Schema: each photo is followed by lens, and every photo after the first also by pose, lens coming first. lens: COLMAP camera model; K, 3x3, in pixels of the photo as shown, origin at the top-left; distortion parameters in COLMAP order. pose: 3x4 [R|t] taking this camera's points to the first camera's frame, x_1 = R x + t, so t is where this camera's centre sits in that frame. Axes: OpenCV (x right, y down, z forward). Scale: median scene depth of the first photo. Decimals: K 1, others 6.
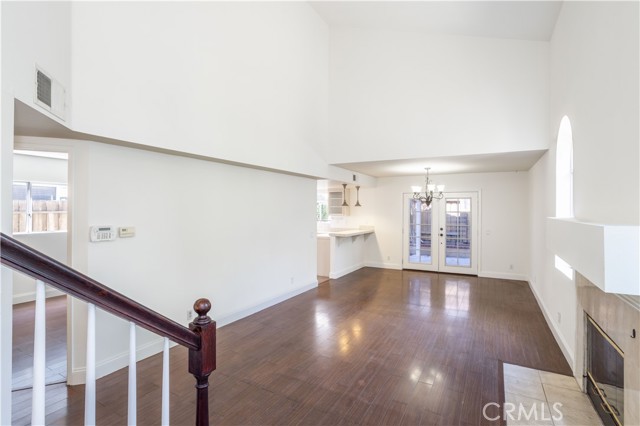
lens RADIAL K [[313.9, 0, 321.2], [0, 313.9, 210.8], [0, 0, 1]] dist [-0.063560, 0.034659]
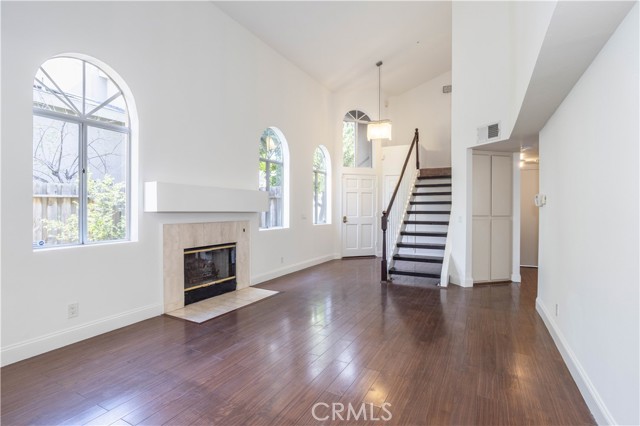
lens RADIAL K [[313.9, 0, 321.2], [0, 313.9, 210.8], [0, 0, 1]] dist [-0.063560, 0.034659]
pose [[-0.999496, -0.008007, -0.030704, 0.087996], [-0.008154, 0.999956, 0.004673, 0.044225], [0.030665, 0.004921, -0.999518, 0.832664]]
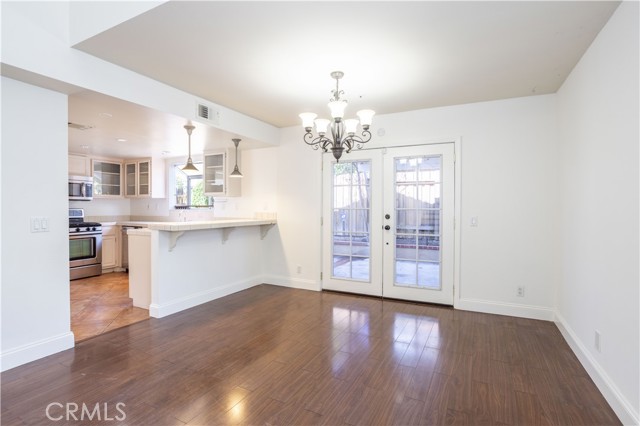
lens RADIAL K [[313.9, 0, 321.2], [0, 313.9, 210.8], [0, 0, 1]] dist [-0.063560, 0.034659]
pose [[0.999130, -0.000557, 0.041708, 0.252008], [0.000182, 0.999960, 0.008975, 0.043868], [-0.041711, -0.008960, 0.999090, 0.473047]]
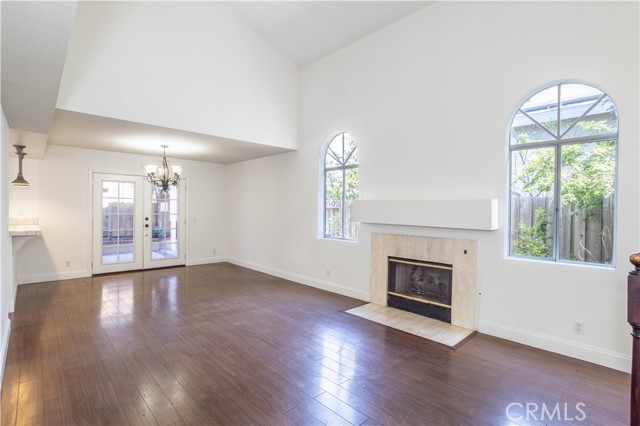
lens RADIAL K [[313.9, 0, 321.2], [0, 313.9, 210.8], [0, 0, 1]] dist [-0.063560, 0.034659]
pose [[0.300421, -0.005621, 0.953790, -0.282502], [-0.010949, 0.999896, 0.009341, 0.023168], [-0.953744, -0.013249, 0.300328, 0.284739]]
